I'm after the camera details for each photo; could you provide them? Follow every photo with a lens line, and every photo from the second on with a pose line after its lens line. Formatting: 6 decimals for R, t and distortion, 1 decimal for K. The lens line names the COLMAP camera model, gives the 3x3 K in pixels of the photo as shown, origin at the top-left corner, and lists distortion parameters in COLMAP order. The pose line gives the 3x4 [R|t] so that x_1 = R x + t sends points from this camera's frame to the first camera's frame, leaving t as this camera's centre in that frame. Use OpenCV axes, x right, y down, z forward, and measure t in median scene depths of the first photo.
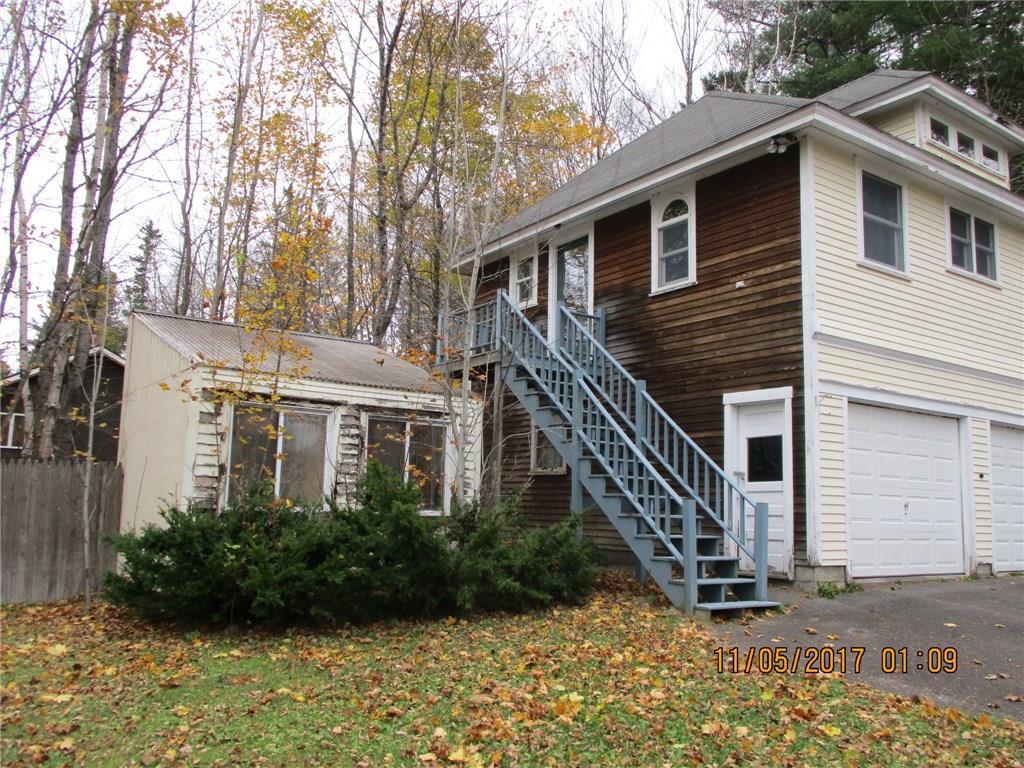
lens RADIAL K [[861.7, 0, 512.1], [0, 861.7, 384.8], [0, 0, 1]] dist [-0.018207, -0.001071]
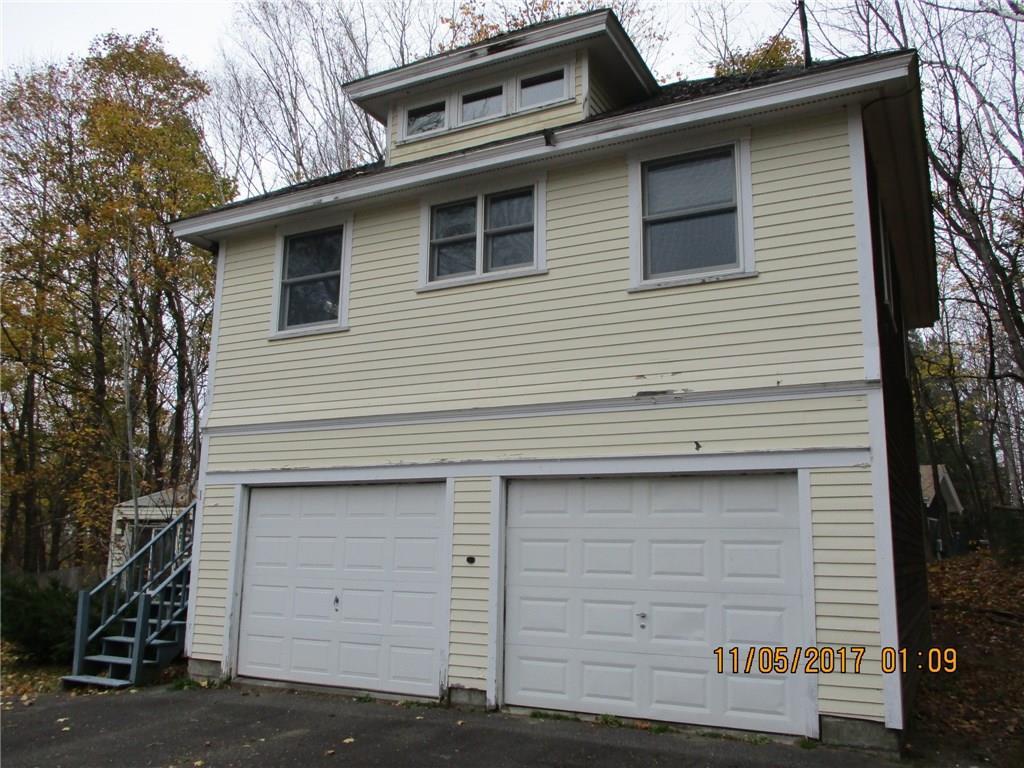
lens RADIAL K [[861.7, 0, 512.2], [0, 861.7, 385.8], [0, 0, 1]] dist [-0.018207, -0.001071]
pose [[0.458460, -0.194599, -0.867148, 1.301148], [0.122750, 0.980246, -0.155082, 0.086994], [0.880197, -0.035344, 0.473291, 0.761671]]
